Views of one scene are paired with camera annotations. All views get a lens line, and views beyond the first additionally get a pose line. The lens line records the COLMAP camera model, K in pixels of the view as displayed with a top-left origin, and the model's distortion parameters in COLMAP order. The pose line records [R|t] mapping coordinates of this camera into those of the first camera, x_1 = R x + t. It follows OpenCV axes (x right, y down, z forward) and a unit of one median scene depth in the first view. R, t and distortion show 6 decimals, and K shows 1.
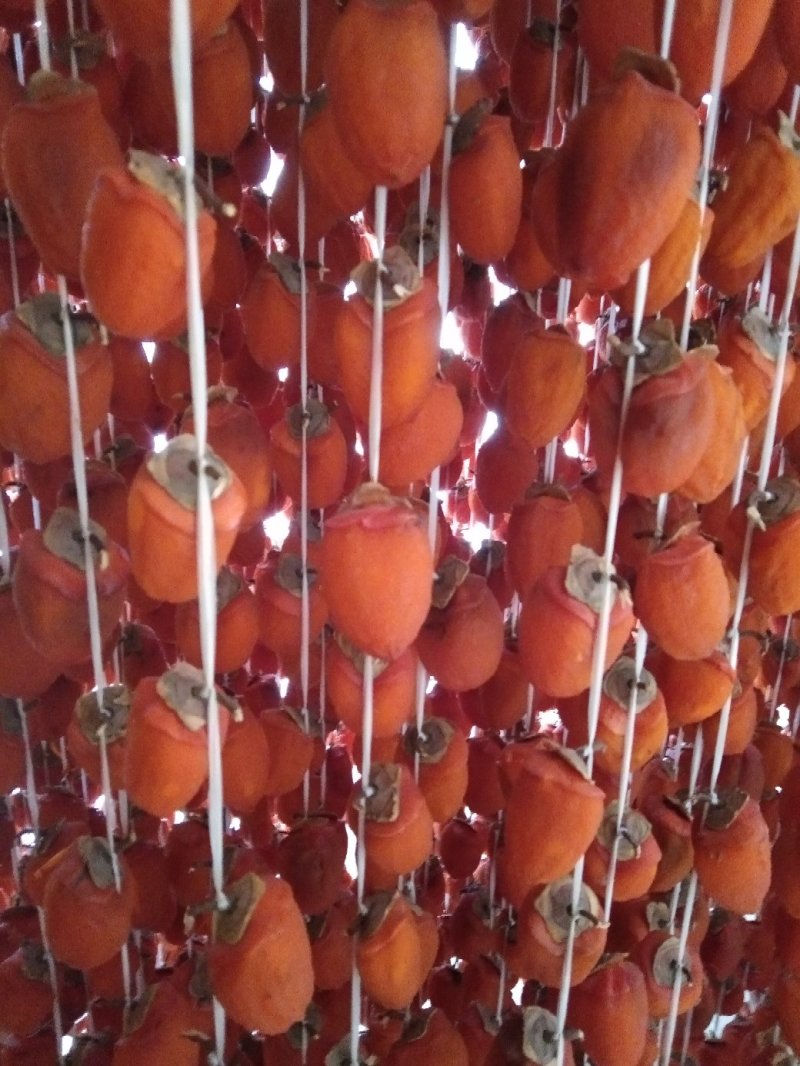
lens RADIAL K [[760.1, 0, 400.0], [0, 760.1, 533.0], [0, 0, 1]] dist [0.073852, -0.106694]
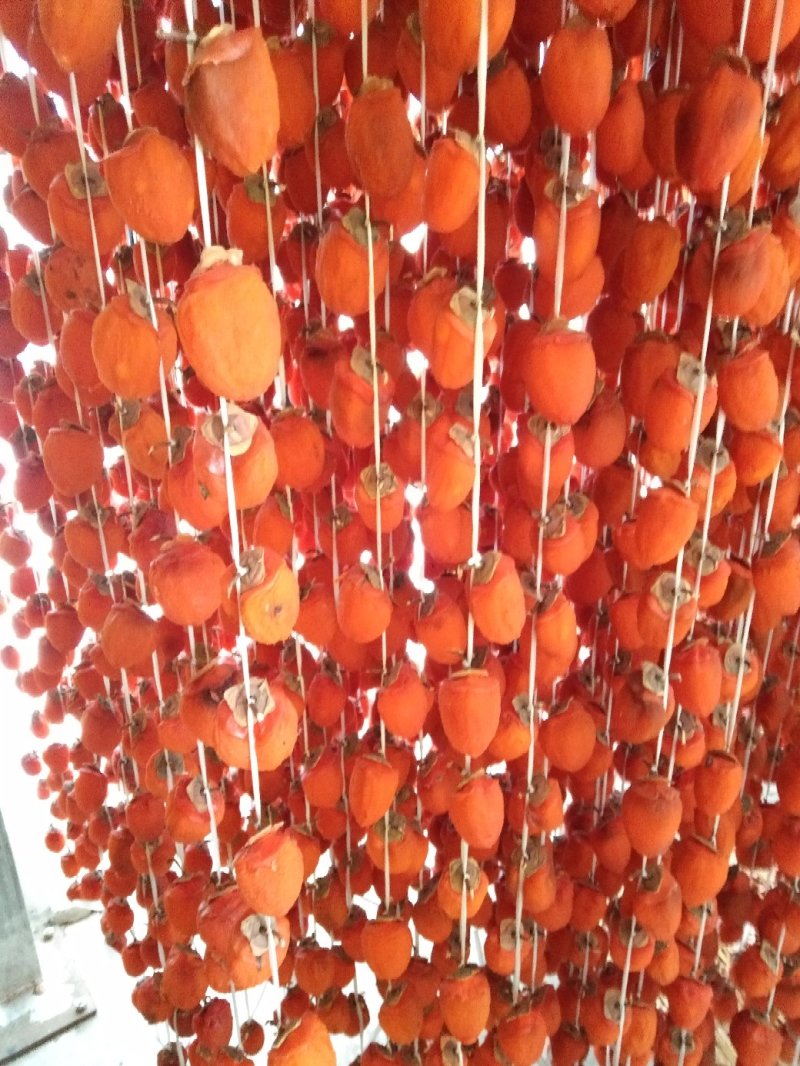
lens RADIAL K [[791.0, 0, 400.6], [0, 791.0, 515.2], [0, 0, 1]] dist [0.042149, -0.054391]
pose [[0.998468, -0.024069, -0.049827, -0.262657], [0.027928, 0.996542, 0.078259, 0.188920], [0.047771, -0.079530, 0.995687, -0.667261]]
